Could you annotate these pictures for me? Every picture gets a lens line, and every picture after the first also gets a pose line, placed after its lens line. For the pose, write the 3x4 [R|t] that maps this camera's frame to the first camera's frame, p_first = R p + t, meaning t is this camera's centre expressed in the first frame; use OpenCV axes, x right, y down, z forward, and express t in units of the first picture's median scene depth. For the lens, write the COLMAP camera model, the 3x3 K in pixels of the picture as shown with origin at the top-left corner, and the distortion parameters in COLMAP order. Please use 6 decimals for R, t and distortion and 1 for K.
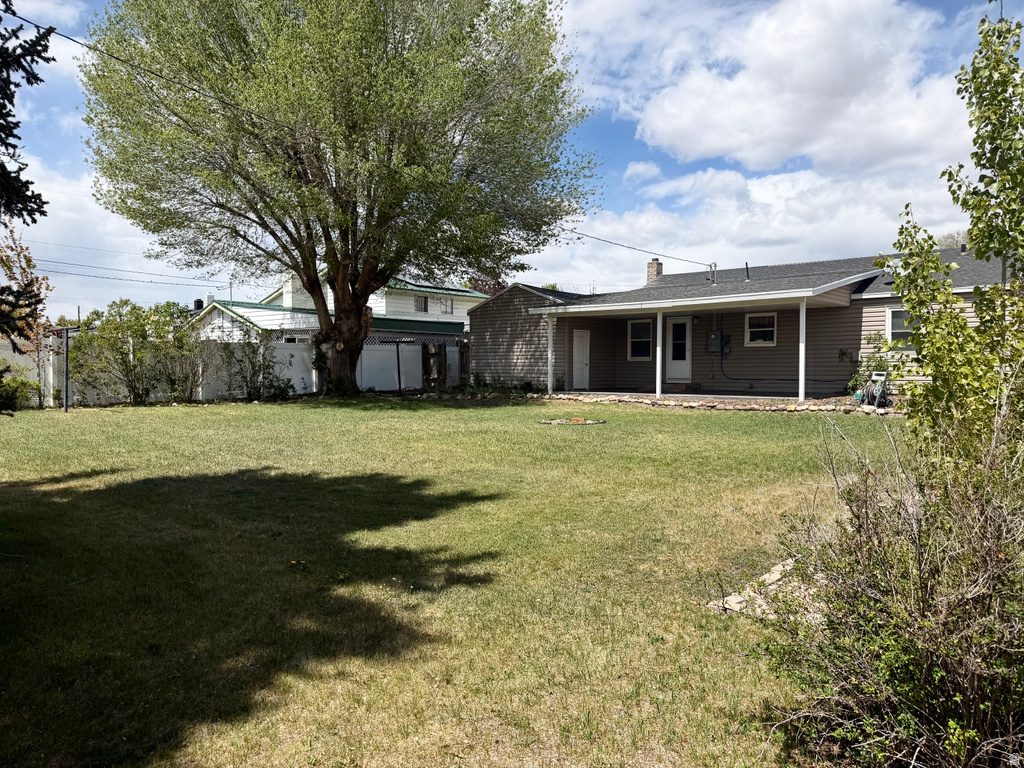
lens RADIAL K [[722.7, 0, 512.0], [0, 722.7, 384.0], [0, 0, 1]] dist [0.176488, -0.272339]
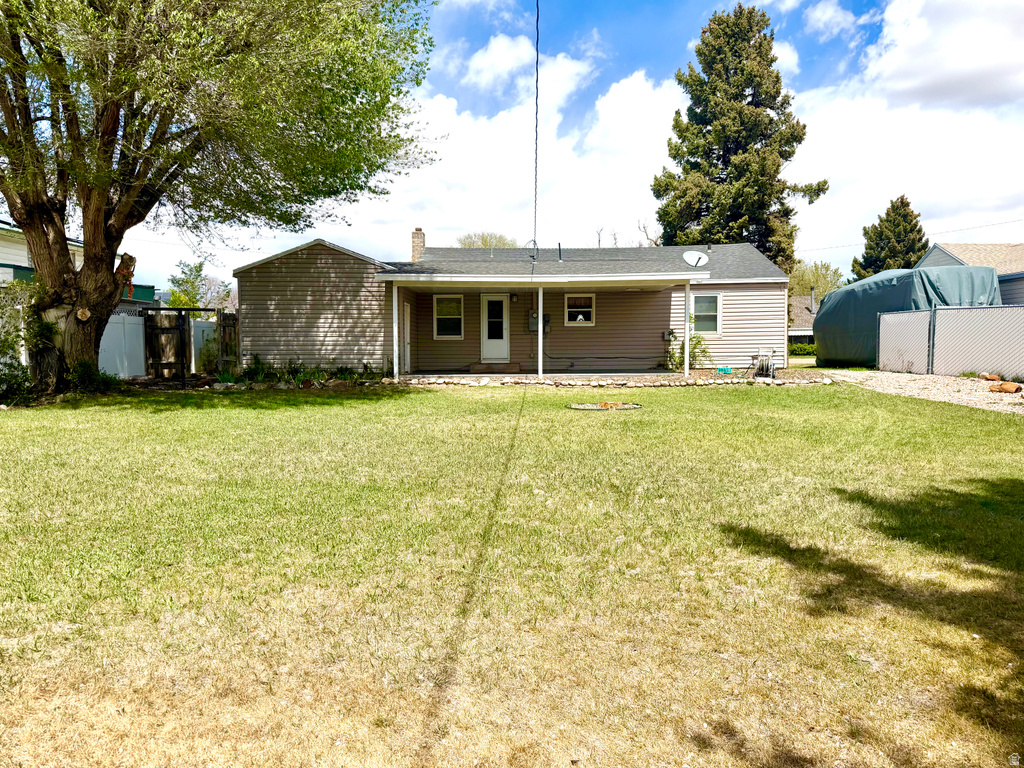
lens RADIAL K [[722.7, 0, 512.0], [0, 722.7, 384.0], [0, 0, 1]] dist [0.176488, -0.272339]
pose [[0.759762, -0.036396, 0.649181, -0.372515], [0.020598, 0.999278, 0.031918, -0.003569], [-0.649875, -0.010879, 0.759964, 0.262145]]
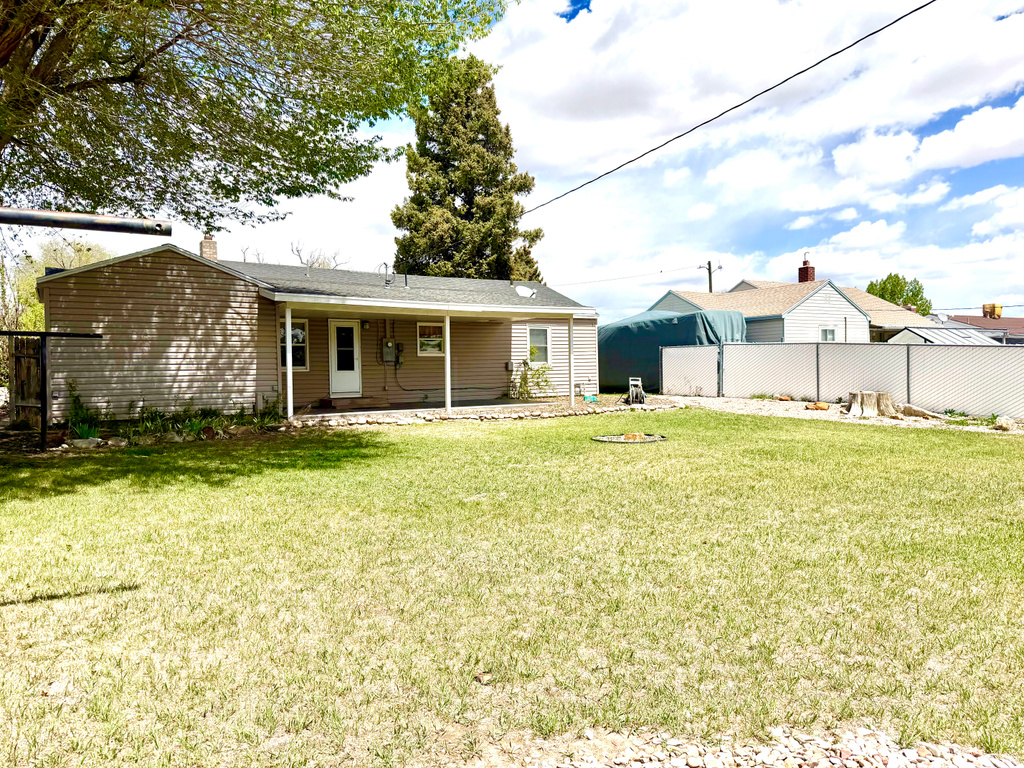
lens RADIAL K [[722.7, 0, 512.0], [0, 722.7, 384.0], [0, 0, 1]] dist [0.176488, -0.272339]
pose [[0.293819, -0.023419, 0.955574, -0.524116], [0.039234, 0.999153, 0.012423, -0.019805], [-0.955056, 0.033841, 0.294489, 0.564385]]
